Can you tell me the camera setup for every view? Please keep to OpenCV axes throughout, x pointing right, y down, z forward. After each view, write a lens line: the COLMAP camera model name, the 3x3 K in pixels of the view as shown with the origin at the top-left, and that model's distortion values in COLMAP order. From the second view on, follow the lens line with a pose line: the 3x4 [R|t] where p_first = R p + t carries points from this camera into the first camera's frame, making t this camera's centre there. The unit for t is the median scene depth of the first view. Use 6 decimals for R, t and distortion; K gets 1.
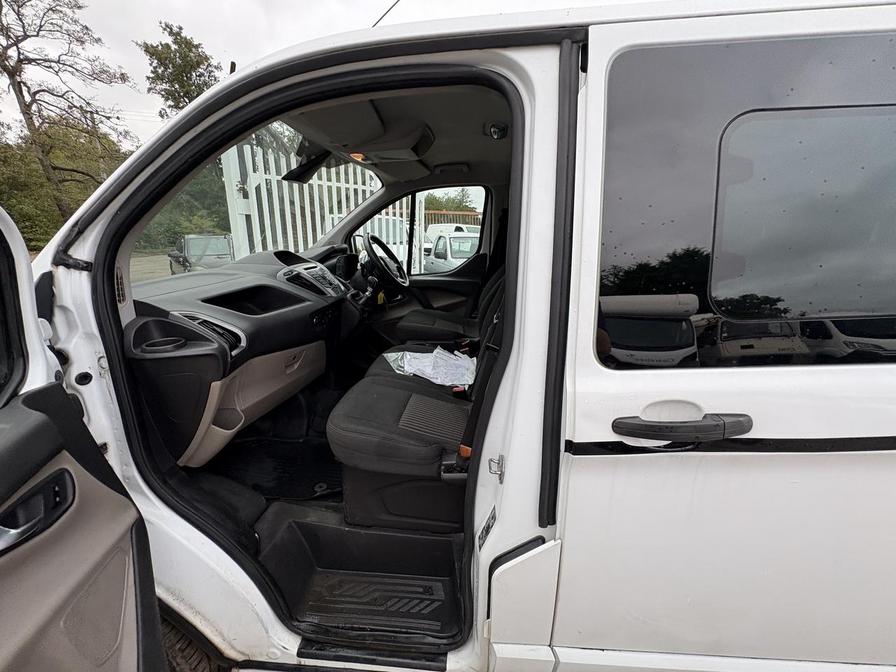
lens RADIAL K [[358.4, 0, 449.3], [0, 358.4, 334.2], [0, 0, 1]] dist [0.001049, 0.000568]
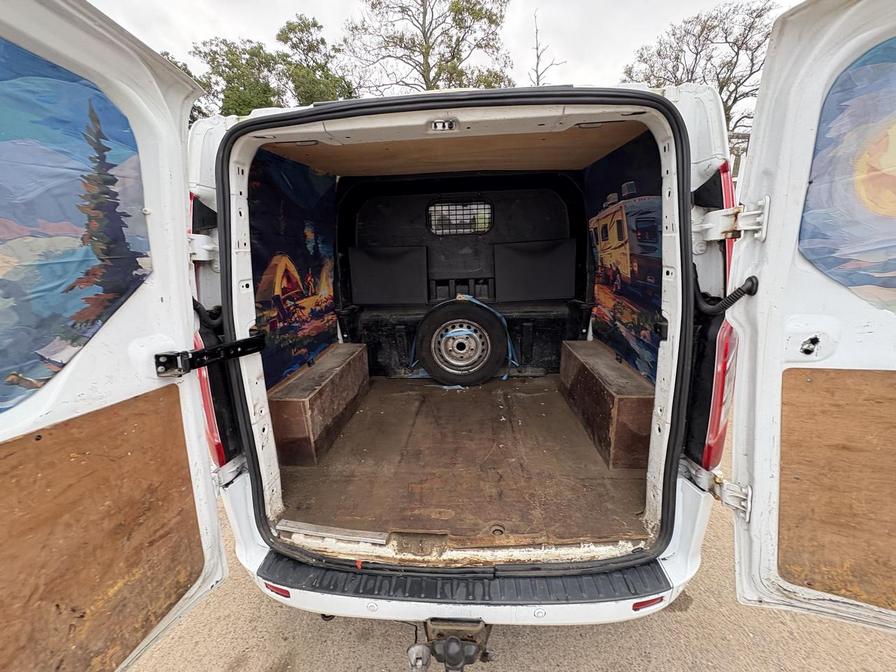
lens RADIAL K [[356.2, 0, 448.0], [0, 356.2, 336.0], [0, 0, 1]] dist [-0.001598, 0.000178]
pose [[0.018512, 0.252738, -0.967358, 0.369420], [-0.235995, 0.941290, 0.241412, -0.034481], [0.971578, 0.223823, 0.077070, 0.130020]]
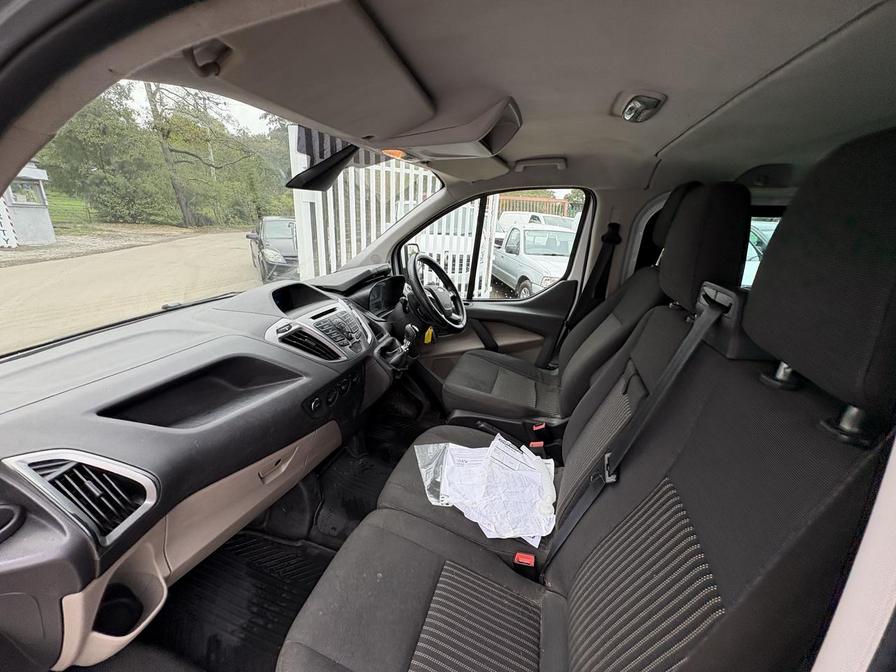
lens RADIAL K [[359.7, 0, 449.4], [0, 359.7, 331.3], [0, 0, 1]] dist [-0.000453, 0.000344]
pose [[0.980930, 0.087475, -0.173563, -0.003359], [-0.081152, 0.995765, 0.043211, -0.030328], [0.176608, -0.028302, 0.983874, 0.053179]]
